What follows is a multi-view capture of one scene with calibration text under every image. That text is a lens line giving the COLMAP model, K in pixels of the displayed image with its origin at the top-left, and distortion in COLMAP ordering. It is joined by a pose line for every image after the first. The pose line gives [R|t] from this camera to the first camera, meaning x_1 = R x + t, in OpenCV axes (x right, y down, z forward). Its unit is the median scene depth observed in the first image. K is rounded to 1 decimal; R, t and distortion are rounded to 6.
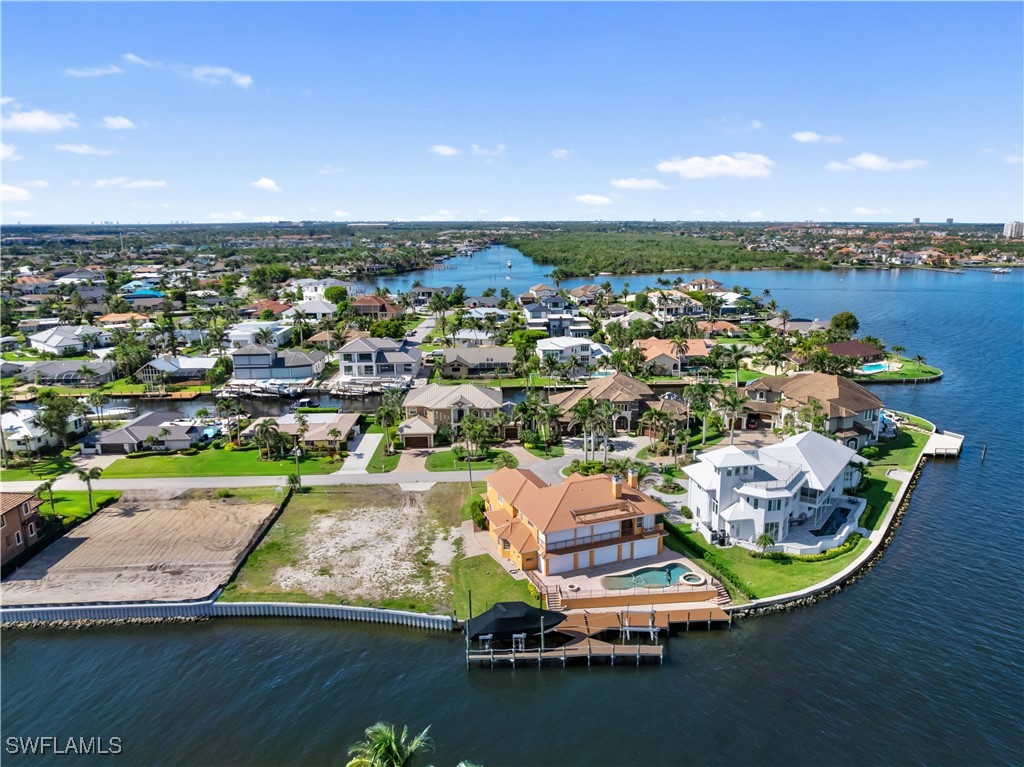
lens RADIAL K [[736.5, 0, 555.5], [0, 736.5, 383.3], [0, 0, 1]] dist [-0.054419, 0.002006]
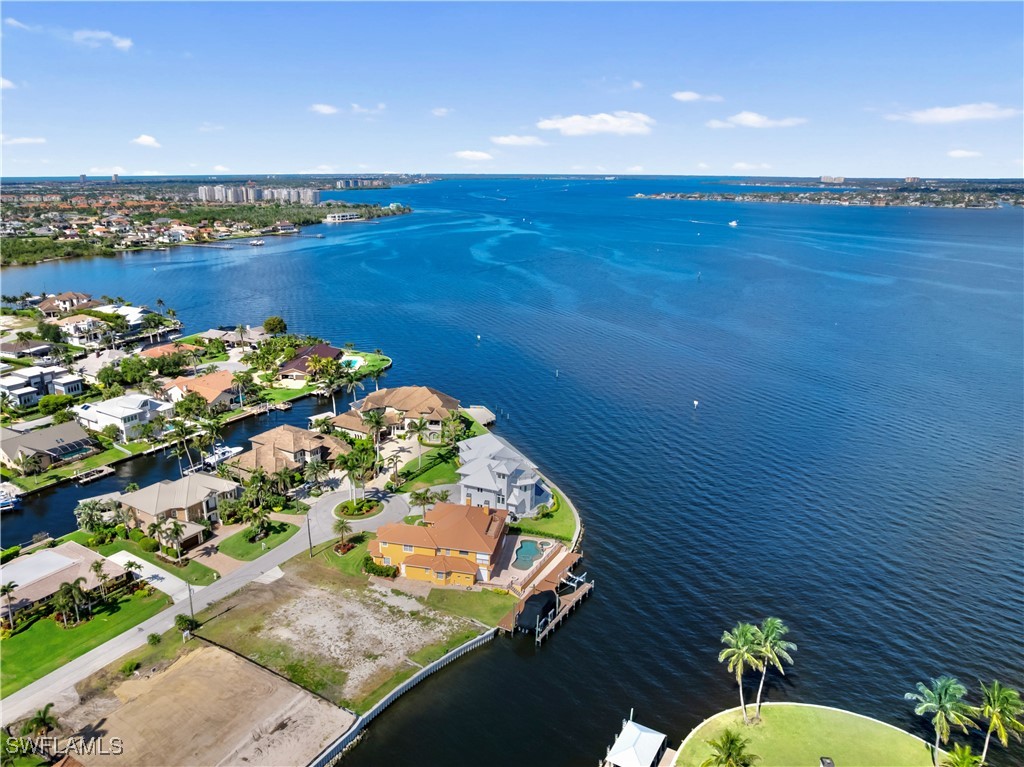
lens RADIAL K [[735.8, 0, 445.6], [0, 735.8, 384.3], [0, 0, 1]] dist [-0.046842, 0.004238]
pose [[0.610645, -0.218018, 0.761302, -0.982888], [0.170468, 0.975007, 0.142485, -0.310015], [-0.773339, 0.042769, 0.632549, 0.104805]]
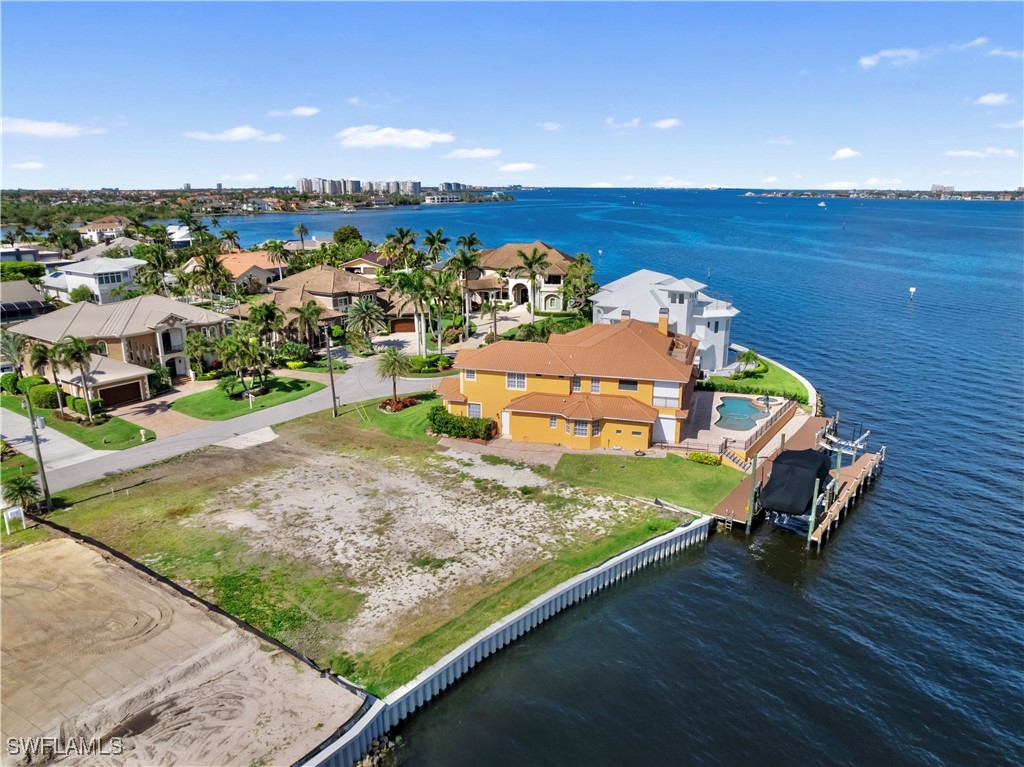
lens RADIAL K [[737.8, 0, 528.7], [0, 737.8, 384.2], [0, 0, 1]] dist [-0.075644, 0.075646]
pose [[0.630428, -0.200890, 0.749802, -0.576728], [0.168810, 0.978295, 0.120174, 0.081216], [-0.757670, 0.050813, 0.650657, 0.562530]]
